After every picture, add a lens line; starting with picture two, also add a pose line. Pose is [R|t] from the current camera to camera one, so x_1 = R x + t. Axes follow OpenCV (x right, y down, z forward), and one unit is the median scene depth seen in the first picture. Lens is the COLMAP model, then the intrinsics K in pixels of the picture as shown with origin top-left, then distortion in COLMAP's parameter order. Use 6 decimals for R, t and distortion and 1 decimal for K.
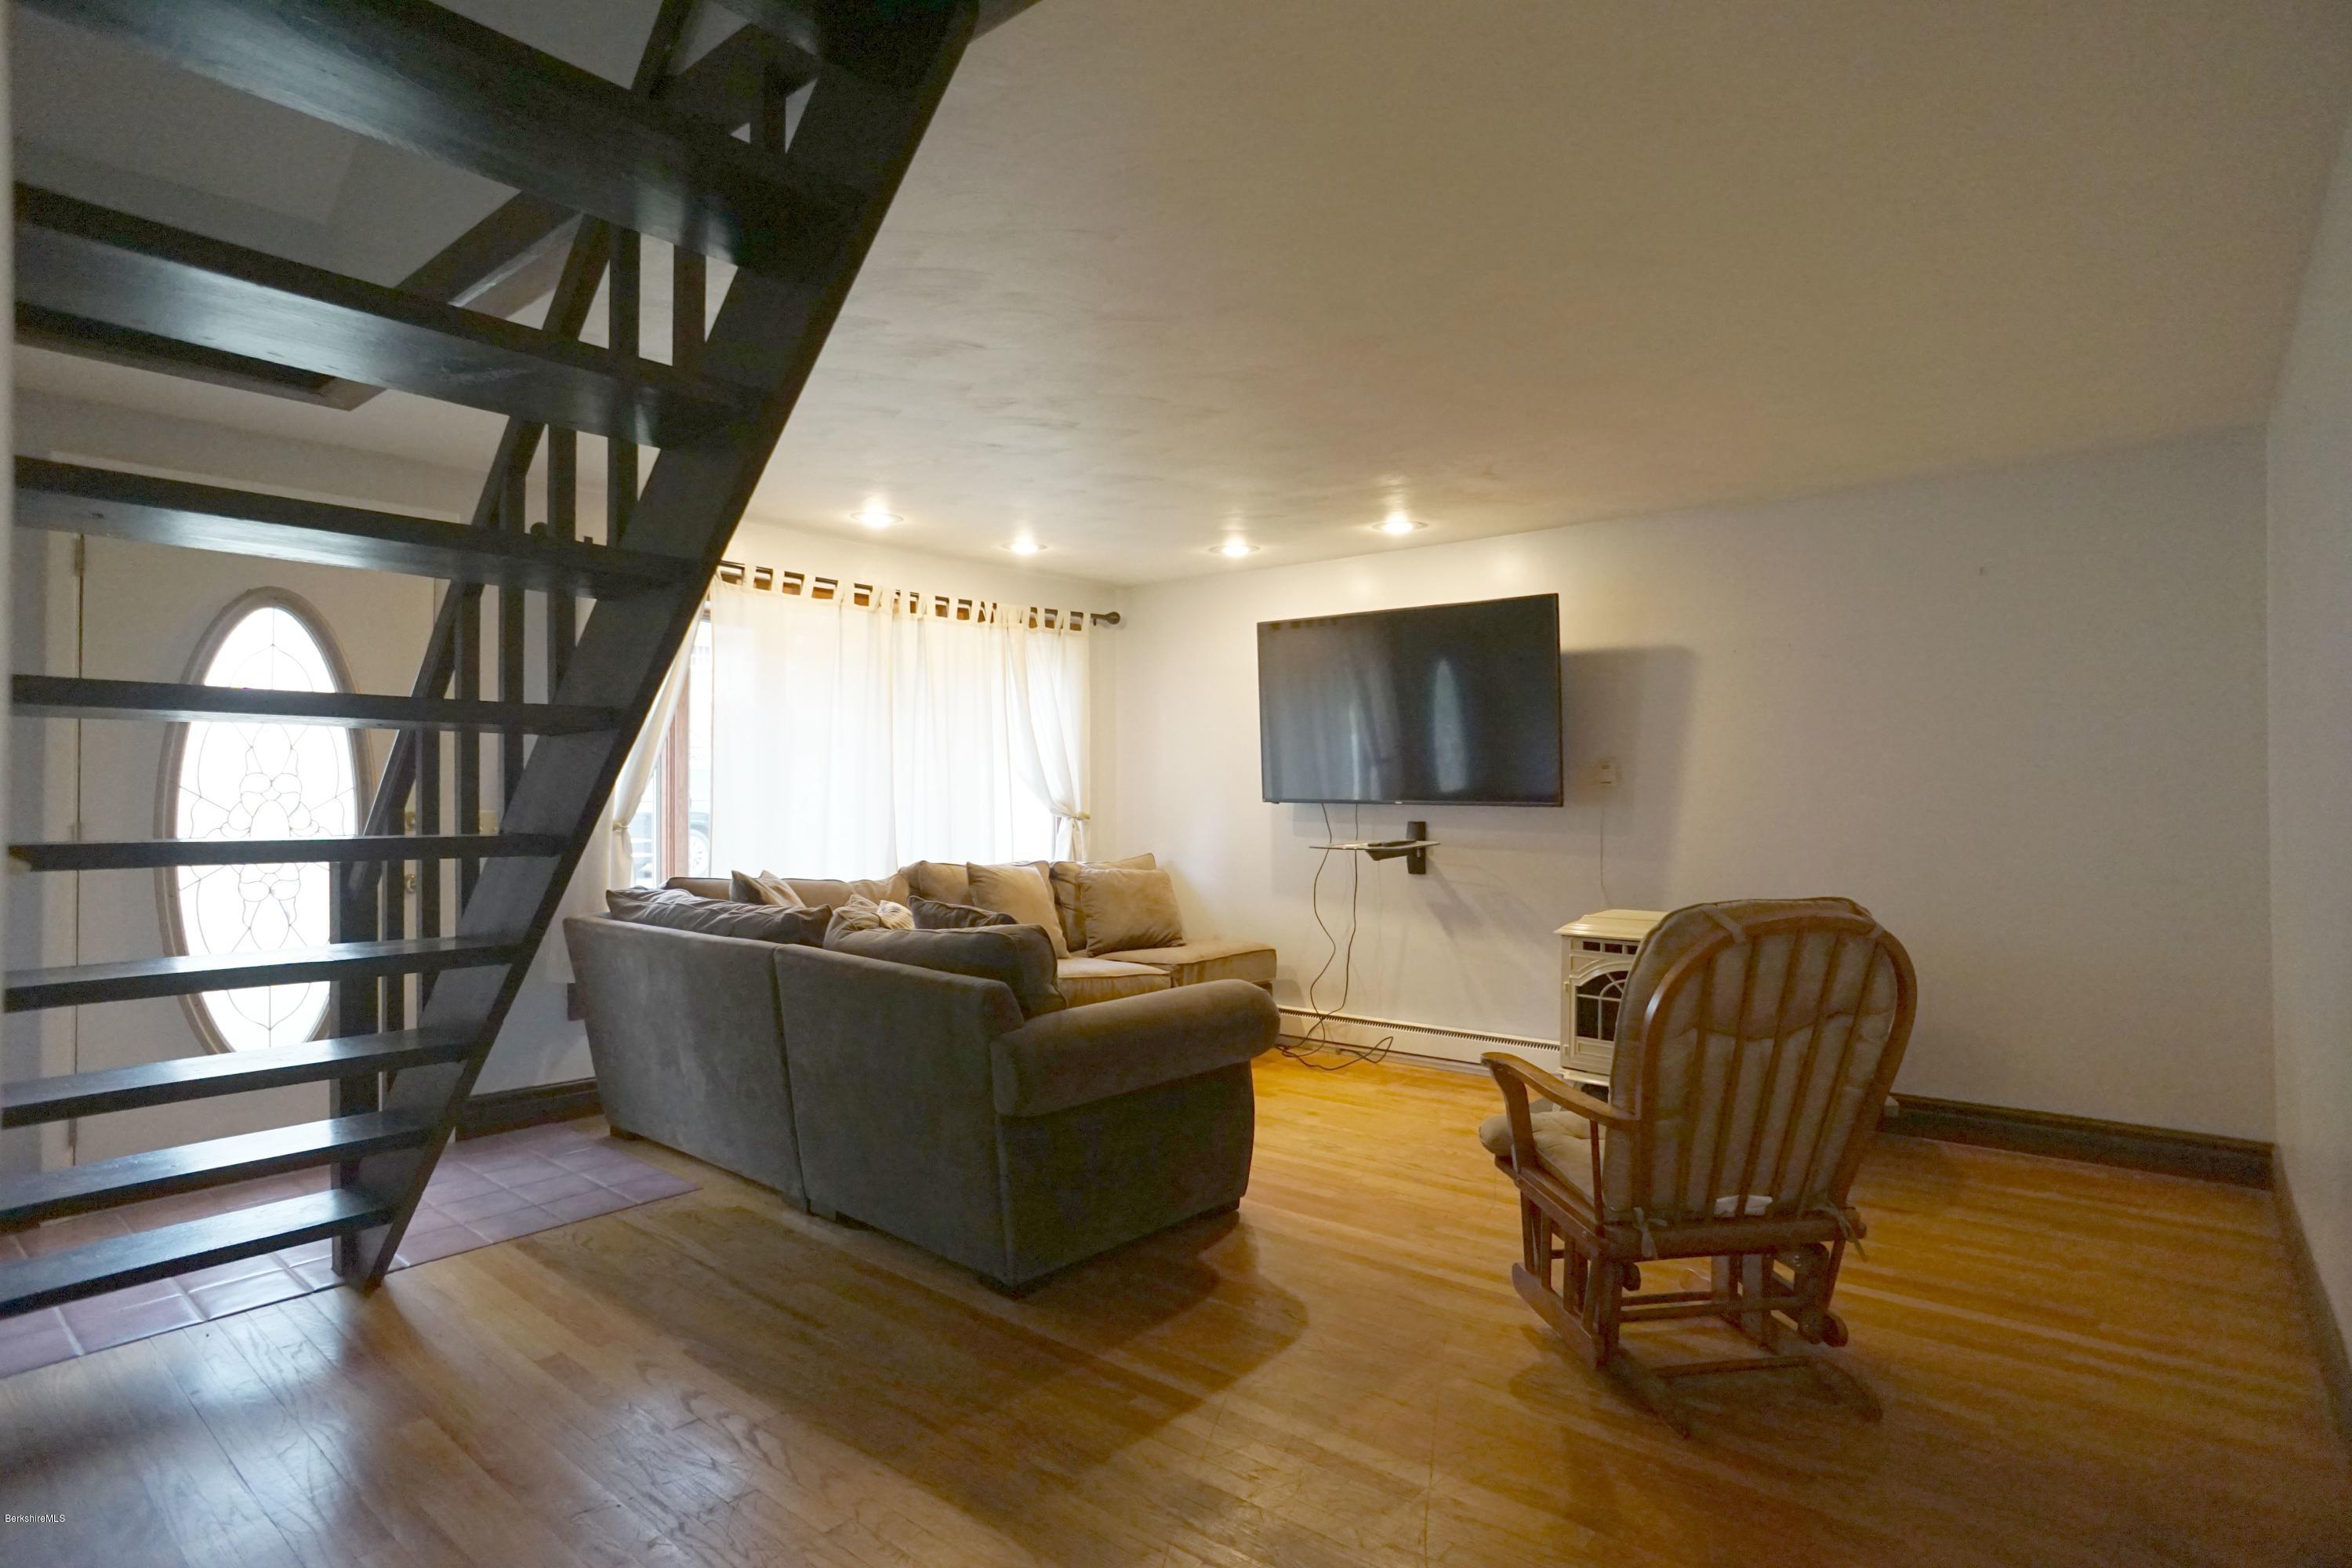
lens RADIAL K [[1236.5, 0, 1146.8], [0, 1236.5, 779.0], [0, 0, 1]] dist [-0.078744, 0.050811]
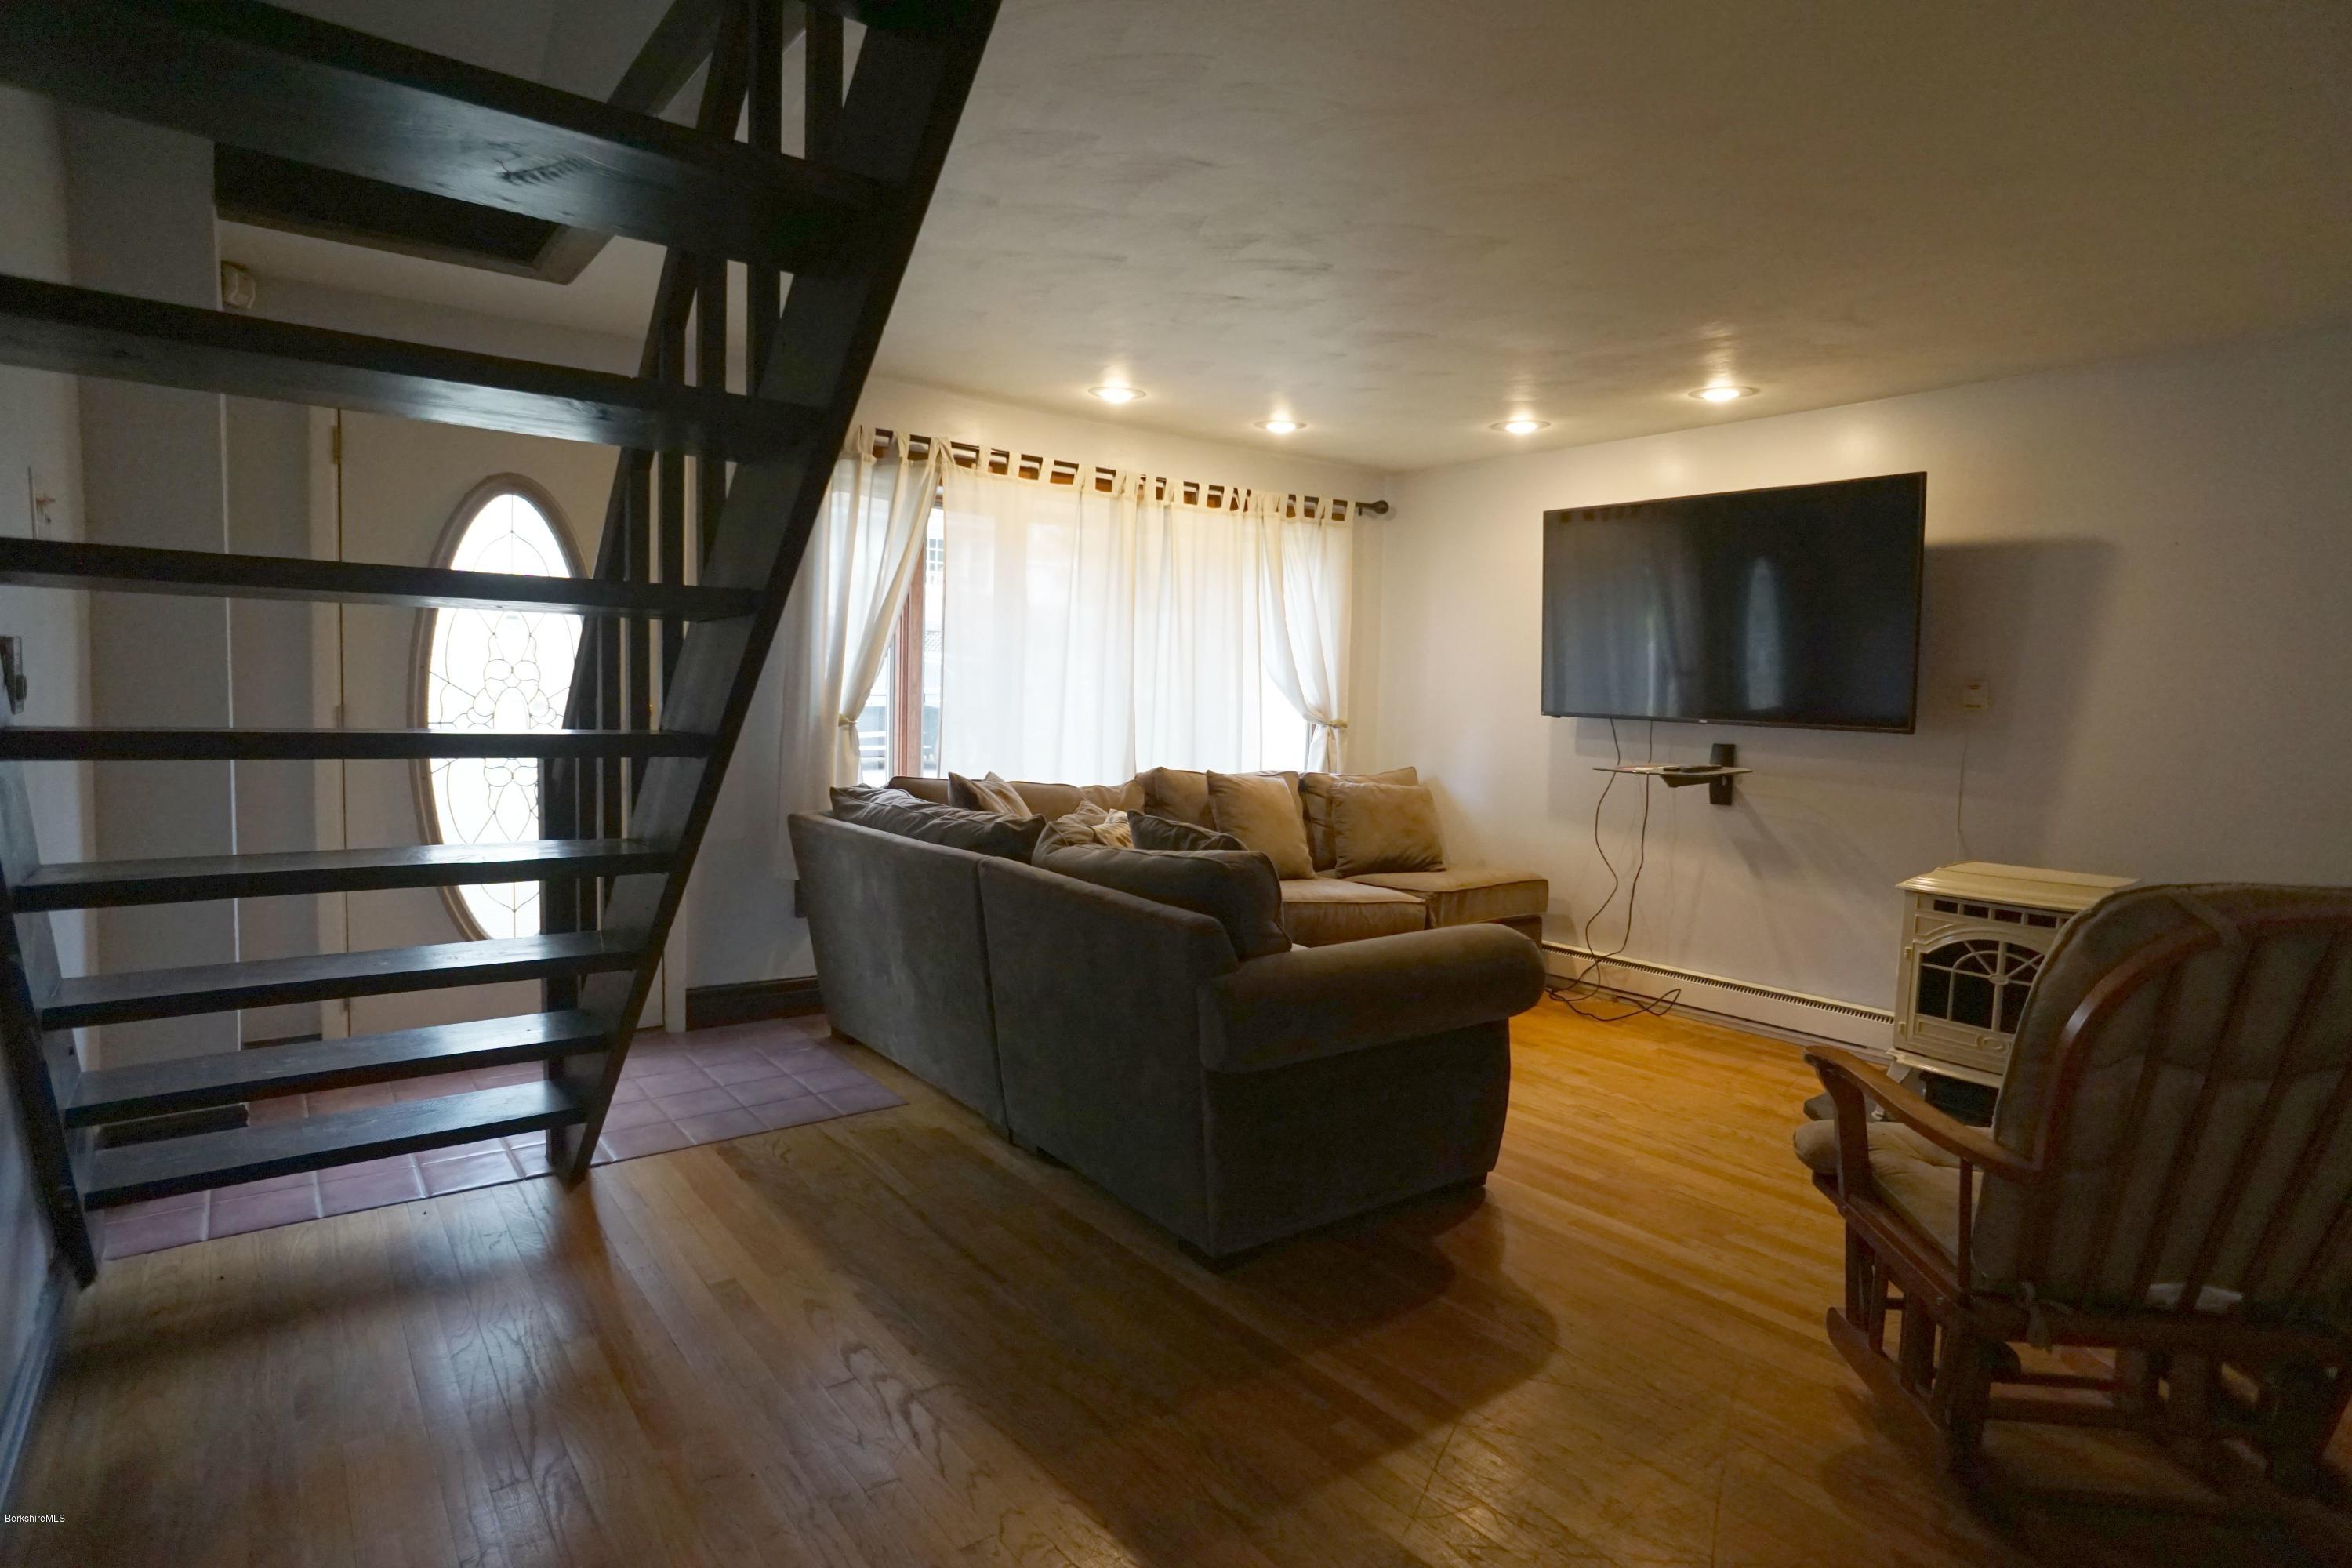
lens RADIAL K [[1236.5, 0, 1146.8], [0, 1236.5, 779.0], [0, 0, 1]] dist [-0.078744, 0.050811]
pose [[0.975521, 0.041316, -0.215990, 0.014365], [-0.024099, 0.996362, 0.081749, -0.001389], [0.218582, -0.074543, 0.972967, 0.114543]]
